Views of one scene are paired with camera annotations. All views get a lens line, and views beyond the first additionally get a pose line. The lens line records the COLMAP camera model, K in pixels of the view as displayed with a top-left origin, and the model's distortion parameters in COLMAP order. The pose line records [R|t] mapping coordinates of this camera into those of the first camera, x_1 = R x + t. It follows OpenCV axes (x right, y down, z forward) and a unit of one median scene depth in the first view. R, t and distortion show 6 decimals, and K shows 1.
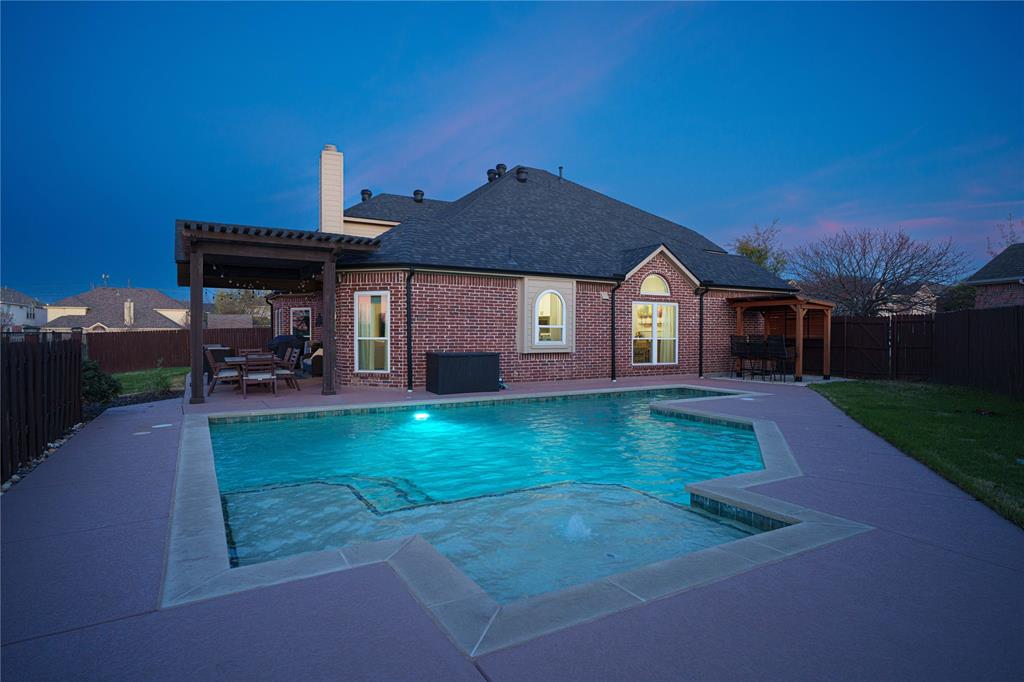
lens RADIAL K [[556.0, 0, 512.0], [0, 556.0, 341.0], [0, 0, 1]] dist [-0.001092, -0.000350]
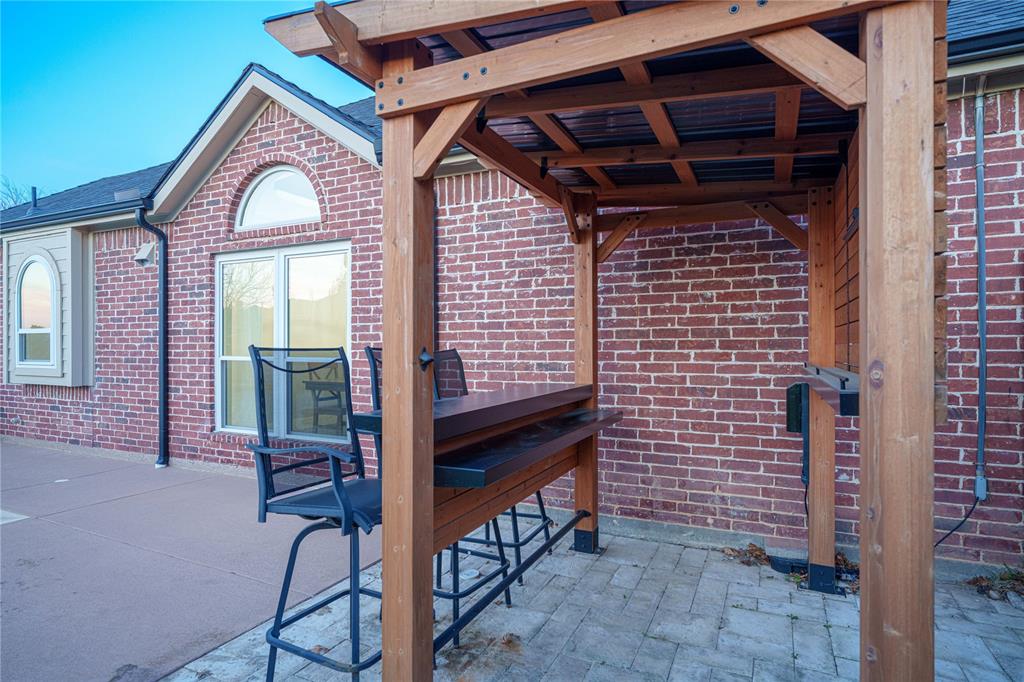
lens RADIAL K [[556.0, 0, 512.0], [0, 556.0, 341.0], [0, 0, 1]] dist [-0.001092, -0.000350]
pose [[0.574538, -0.010293, -0.818413, 0.648367], [-0.009103, 0.999779, -0.018965, -0.010705], [0.818427, 0.018346, 0.574317, 0.977230]]
